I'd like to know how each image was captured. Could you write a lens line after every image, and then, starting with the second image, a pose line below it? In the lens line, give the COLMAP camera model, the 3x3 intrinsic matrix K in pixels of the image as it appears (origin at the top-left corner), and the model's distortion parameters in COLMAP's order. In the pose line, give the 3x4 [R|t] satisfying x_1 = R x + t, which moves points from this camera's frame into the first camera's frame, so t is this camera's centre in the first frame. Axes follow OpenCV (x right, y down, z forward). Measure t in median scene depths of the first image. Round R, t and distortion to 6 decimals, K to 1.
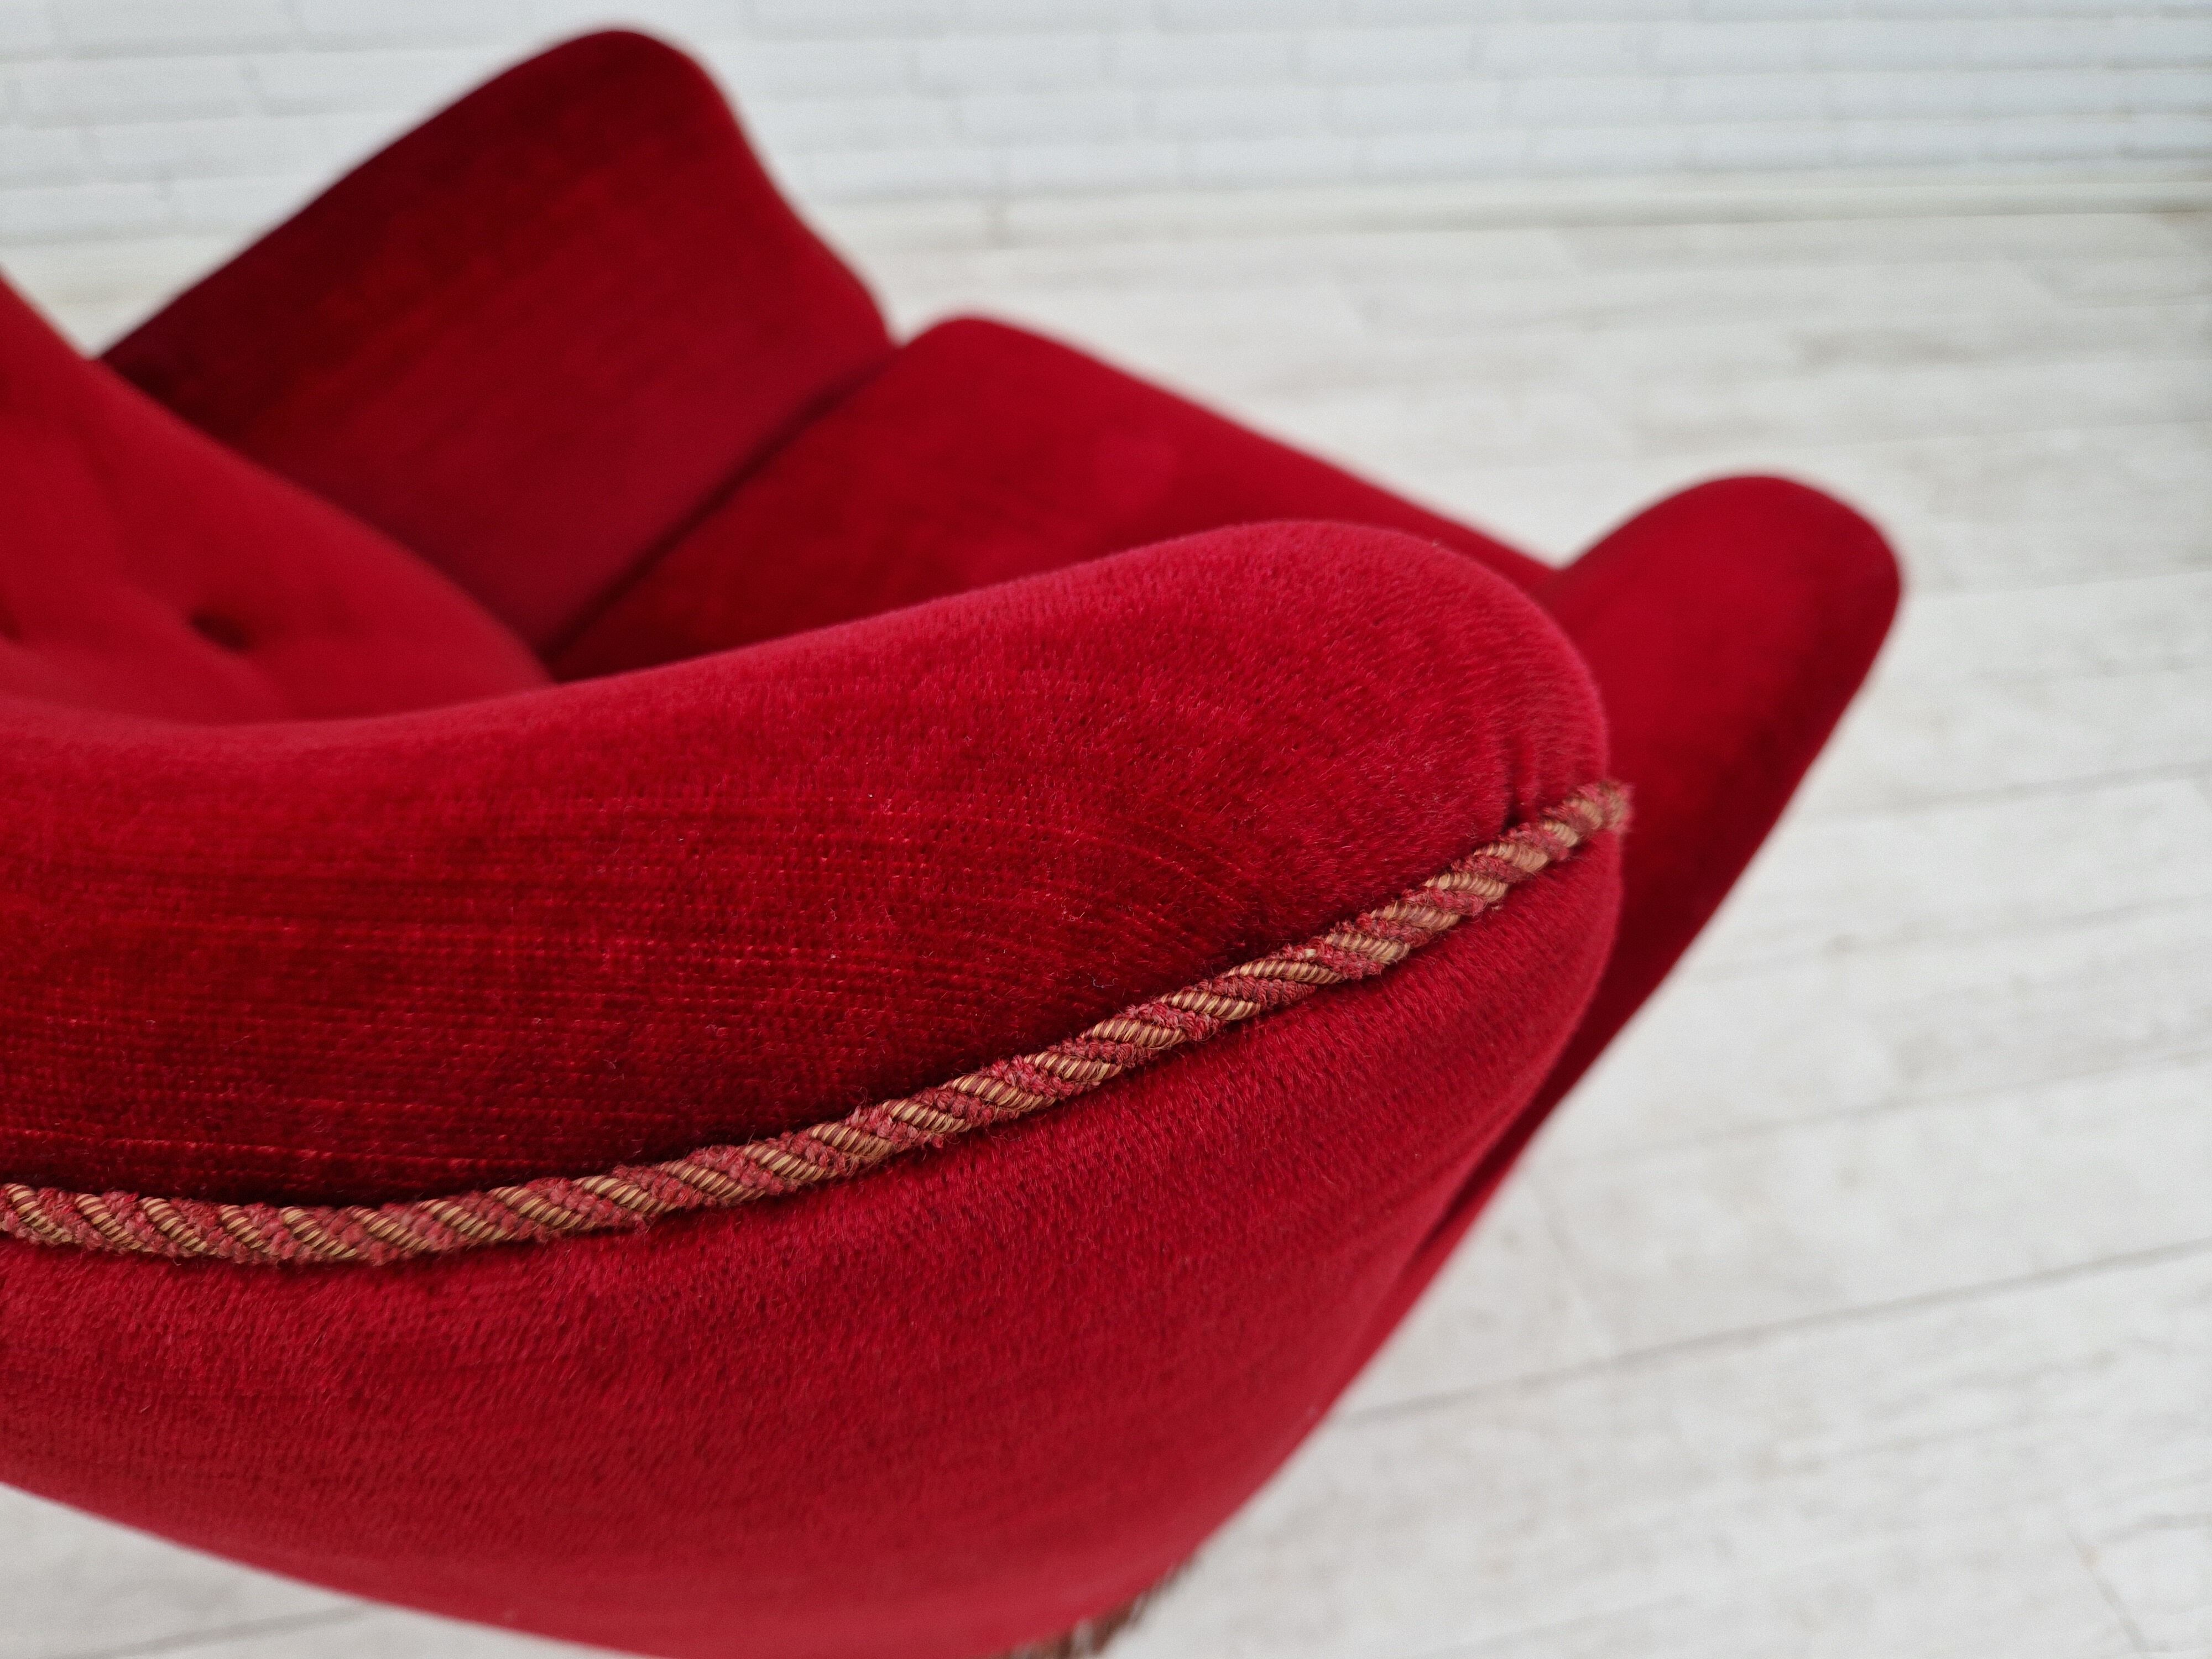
lens RADIAL K [[1621.0, 0, 1110.2], [0, 1621.0, 847.6], [0, 0, 1]] dist [-0.030090, -0.004189]
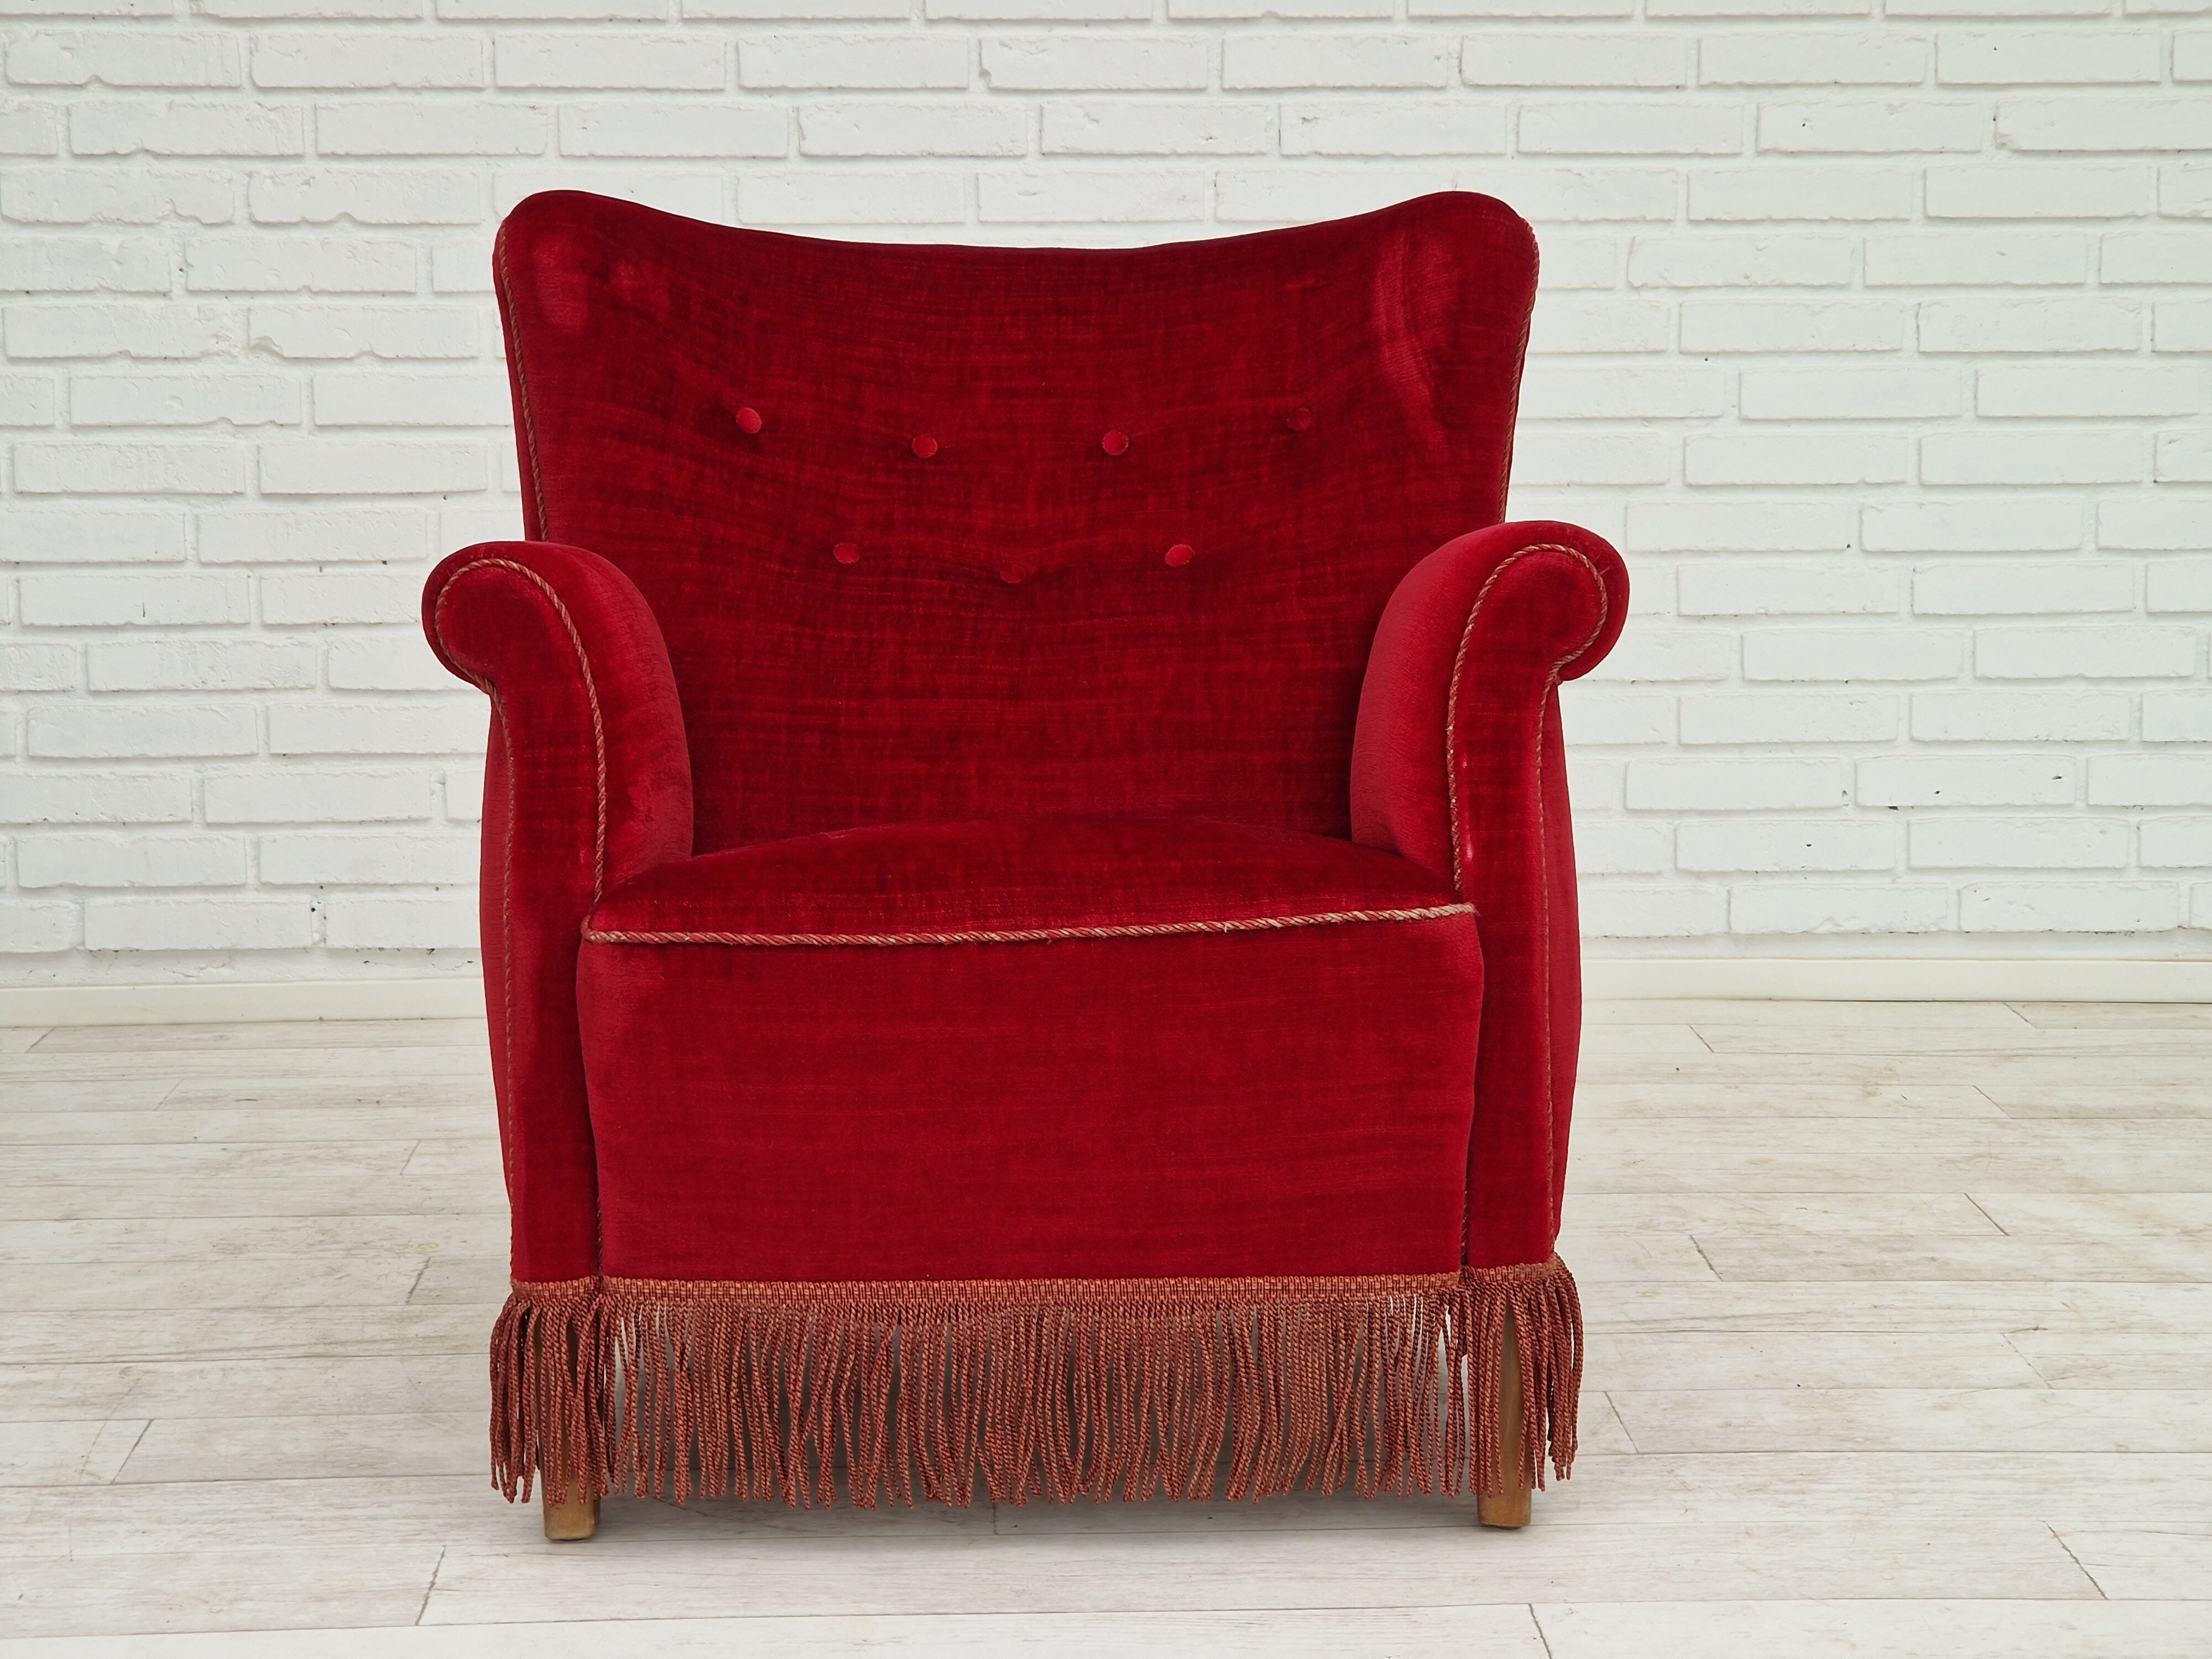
lens RADIAL K [[4266.9, 0, 1069.7], [0, 4266.9, 745.6], [0, 0, 1]] dist [0.081369, 0.000000]
pose [[0.980417, -0.030897, -0.194495, 0.399162], [-0.097982, 0.780168, -0.617849, 1.332936], [0.170829, 0.624806, 0.761863, -1.124952]]
